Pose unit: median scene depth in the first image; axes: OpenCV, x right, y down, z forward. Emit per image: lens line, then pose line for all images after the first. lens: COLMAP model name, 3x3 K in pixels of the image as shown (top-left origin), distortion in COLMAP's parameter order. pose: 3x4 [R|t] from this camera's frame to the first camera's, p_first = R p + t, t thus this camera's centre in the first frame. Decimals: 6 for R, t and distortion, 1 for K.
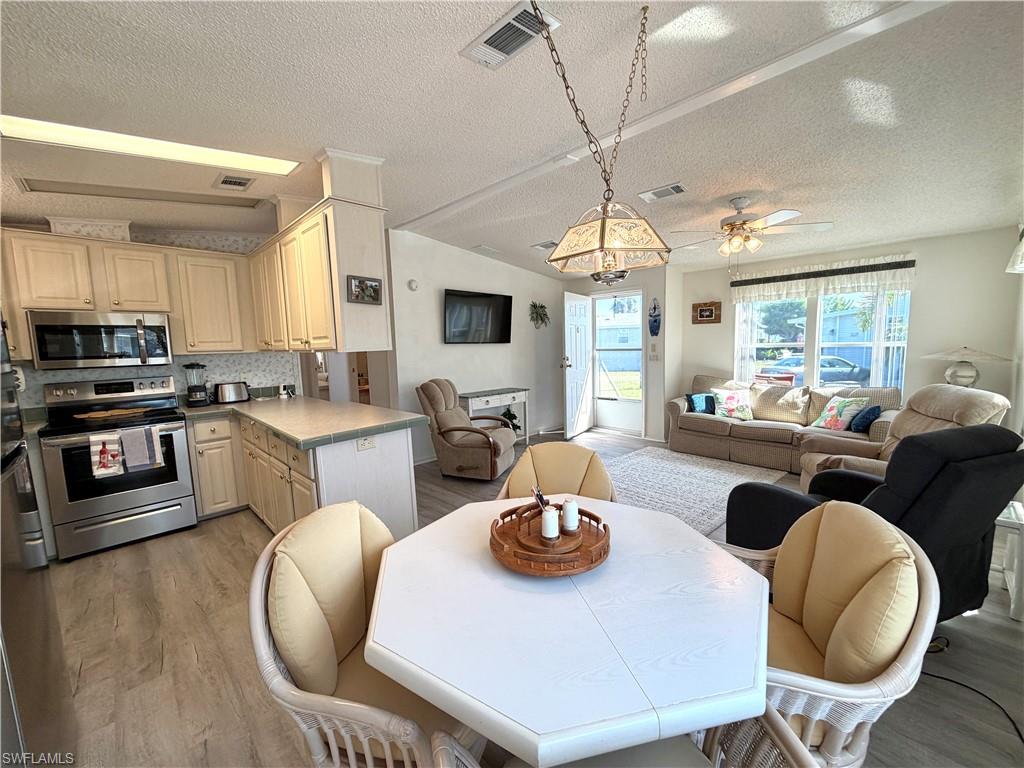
lens RADIAL K [[408.8, 0, 509.1], [0, 408.8, 385.2], [0, 0, 1]] dist [-0.000312, 0.000210]
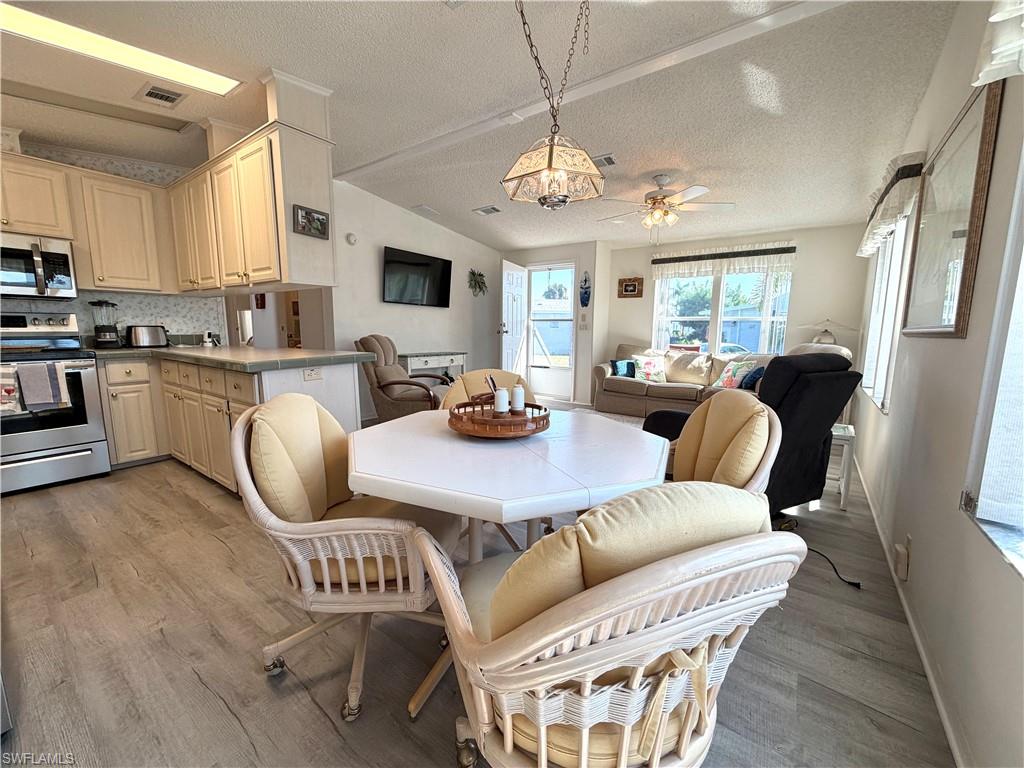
lens RADIAL K [[408.8, 0, 509.6], [0, 408.8, 385.5], [0, 0, 1]] dist [-0.000312, 0.000210]
pose [[0.985732, 0.015631, 0.167596, -0.029658], [-0.021562, 0.999202, 0.033632, 0.099418], [-0.166936, -0.036766, 0.985282, -0.065570]]
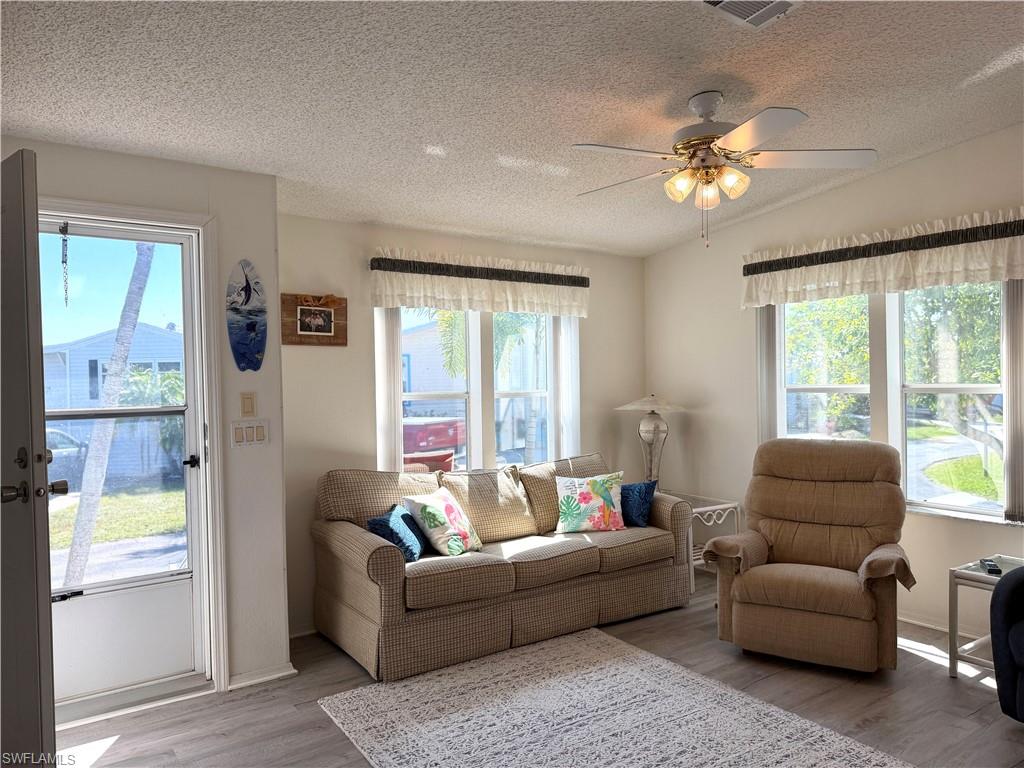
lens RADIAL K [[722.2, 0, 512.1], [0, 722.2, 390.1], [0, 0, 1]] dist [0.031531, -0.010204]
pose [[0.148652, 0.016676, 0.988749, -0.382268], [0.114758, 0.992812, -0.033998, -0.105357], [-0.982208, 0.118520, 0.145670, 1.268565]]
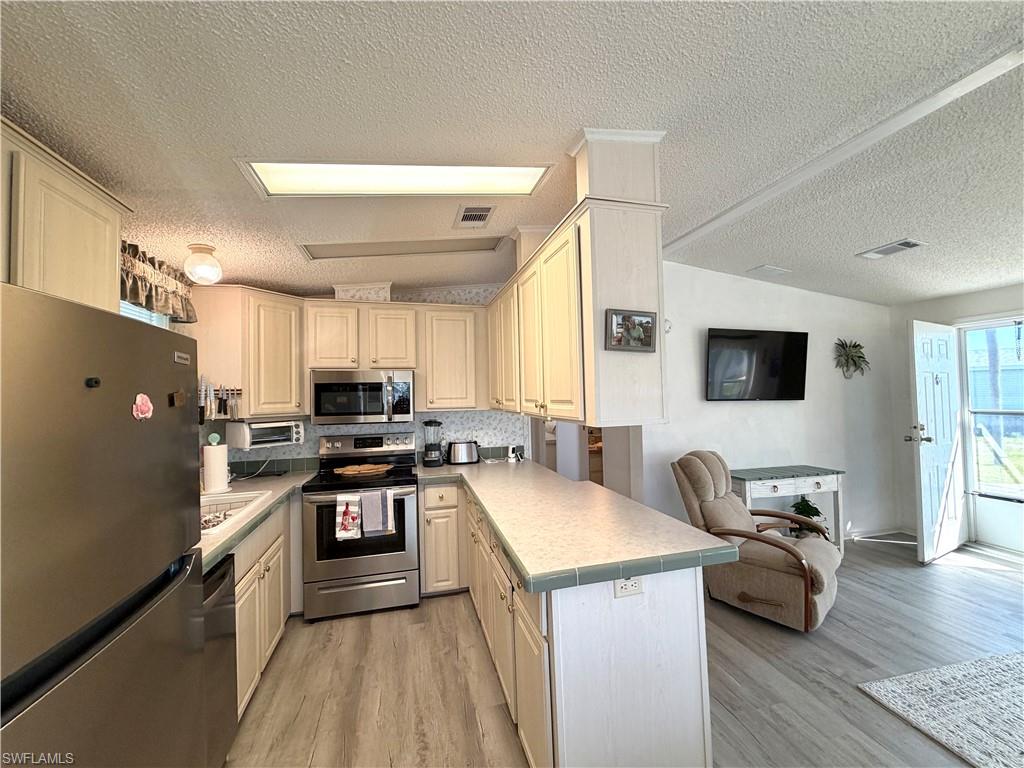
lens RADIAL K [[408.8, 0, 507.8], [0, 408.8, 383.9], [0, 0, 1]] dist [-0.000312, 0.000210]
pose [[0.867029, -0.001297, -0.498255, -0.163145], [-0.056569, 0.993275, -0.101022, -0.059844], [0.495035, 0.115774, 0.861125, 0.295049]]
